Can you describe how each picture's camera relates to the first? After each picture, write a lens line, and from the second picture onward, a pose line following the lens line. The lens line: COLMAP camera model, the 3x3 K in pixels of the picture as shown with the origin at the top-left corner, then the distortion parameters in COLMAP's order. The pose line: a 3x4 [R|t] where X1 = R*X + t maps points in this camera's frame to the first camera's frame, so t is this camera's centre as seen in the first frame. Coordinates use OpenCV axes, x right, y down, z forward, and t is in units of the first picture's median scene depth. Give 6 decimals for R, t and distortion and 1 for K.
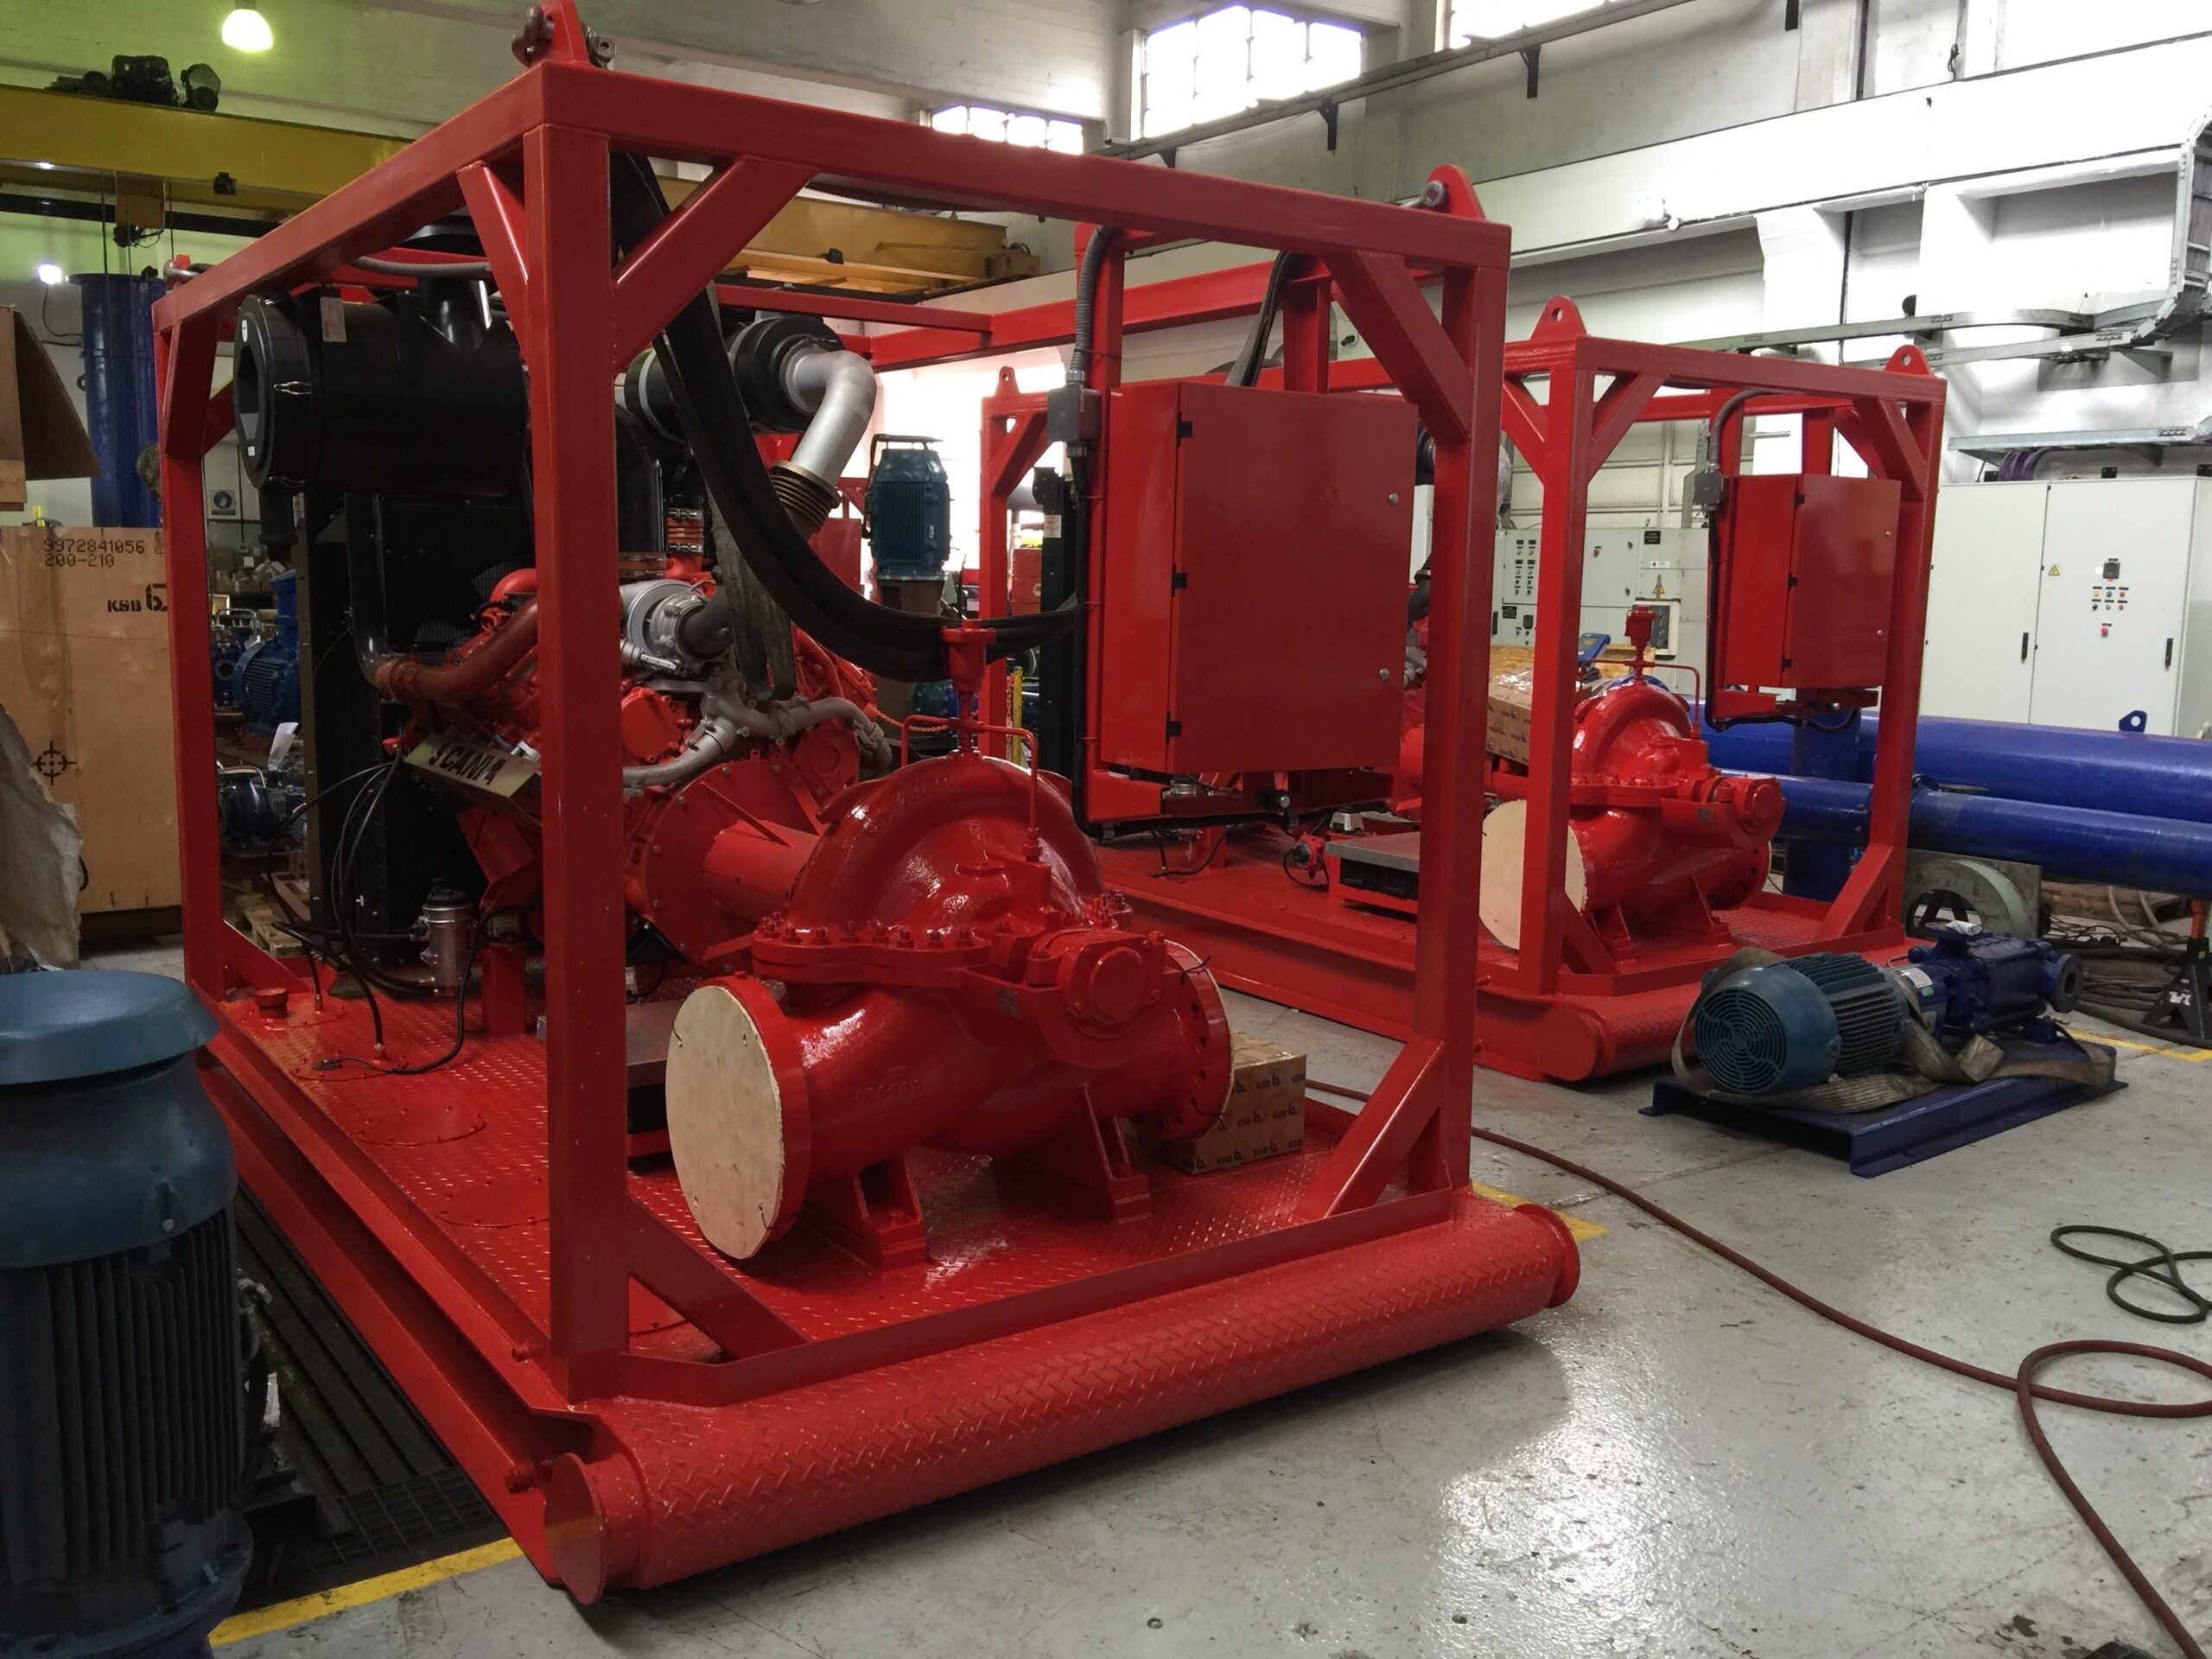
lens RADIAL K [[1872.0, 0, 1085.2], [0, 1872.0, 831.1], [0, 0, 1]] dist [0.016125, -0.021335]
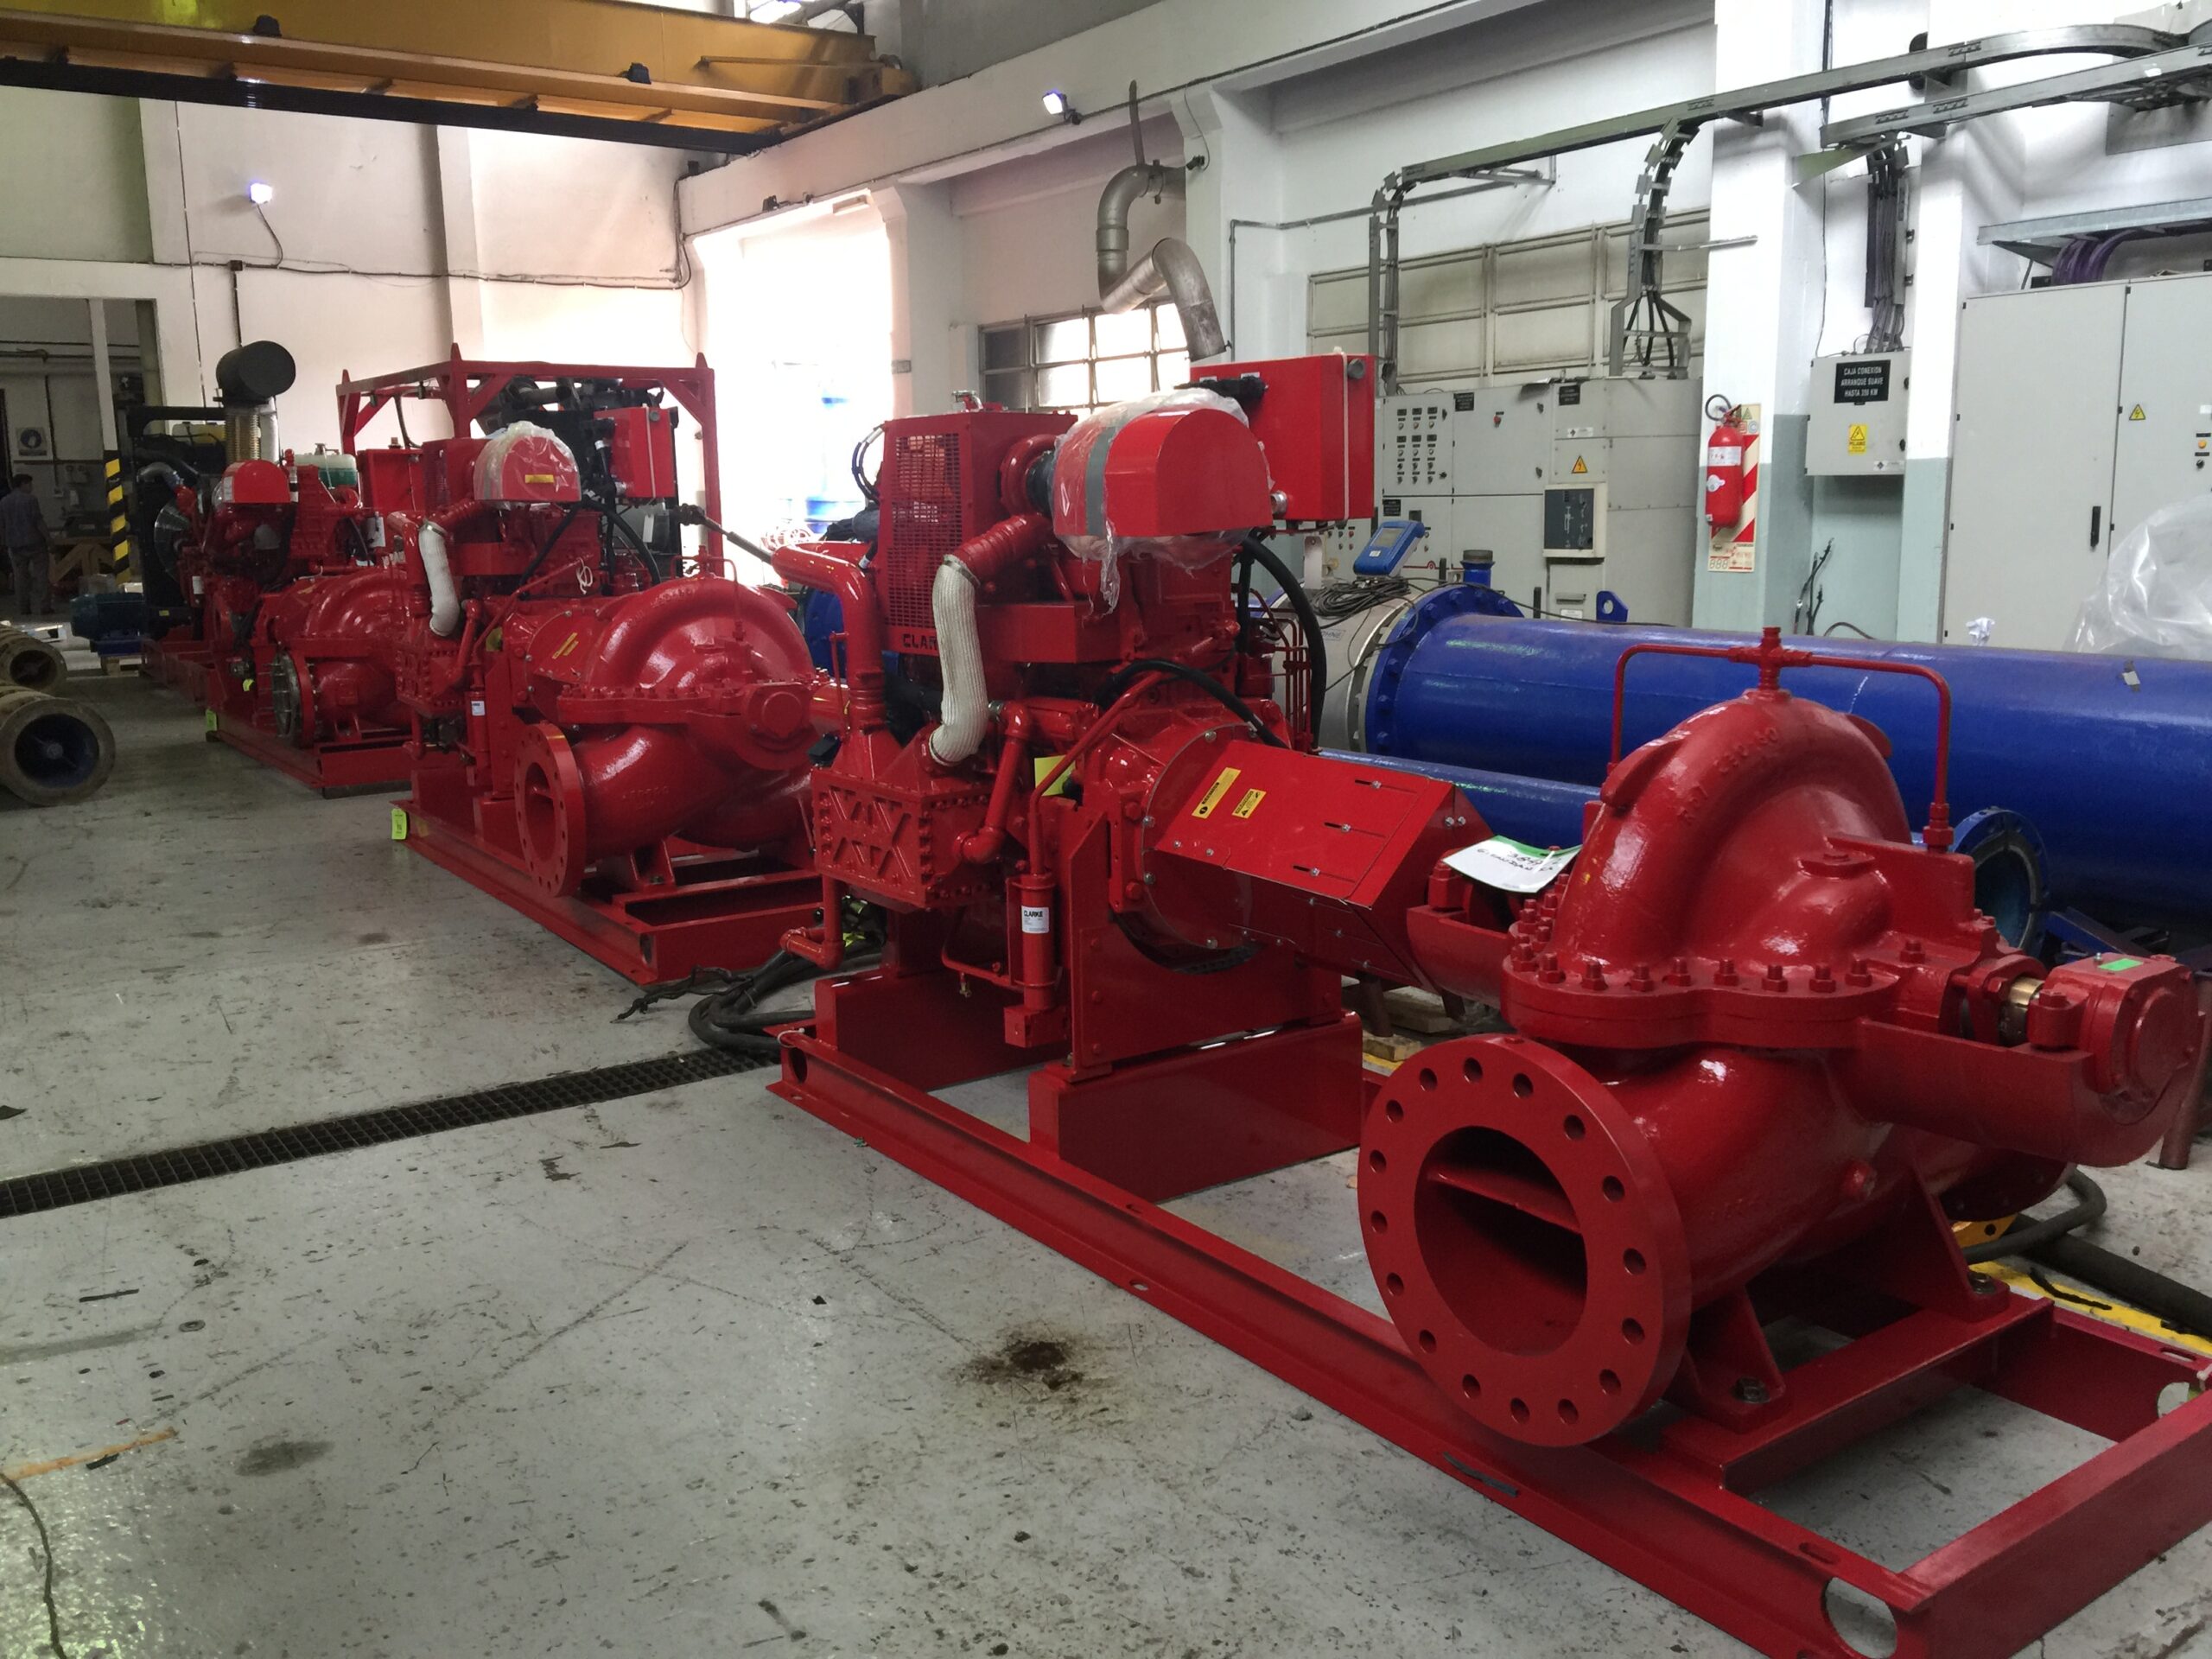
lens RADIAL K [[1872.0, 0, 1126.4], [0, 1872.0, 823.6], [0, 0, 1]] dist [0.016125, -0.021335]
pose [[0.999526, -0.030770, -0.001253, 0.136445], [0.030795, 0.998993, 0.032624, -0.022184], [0.000248, -0.032647, 0.999467, 0.292829]]
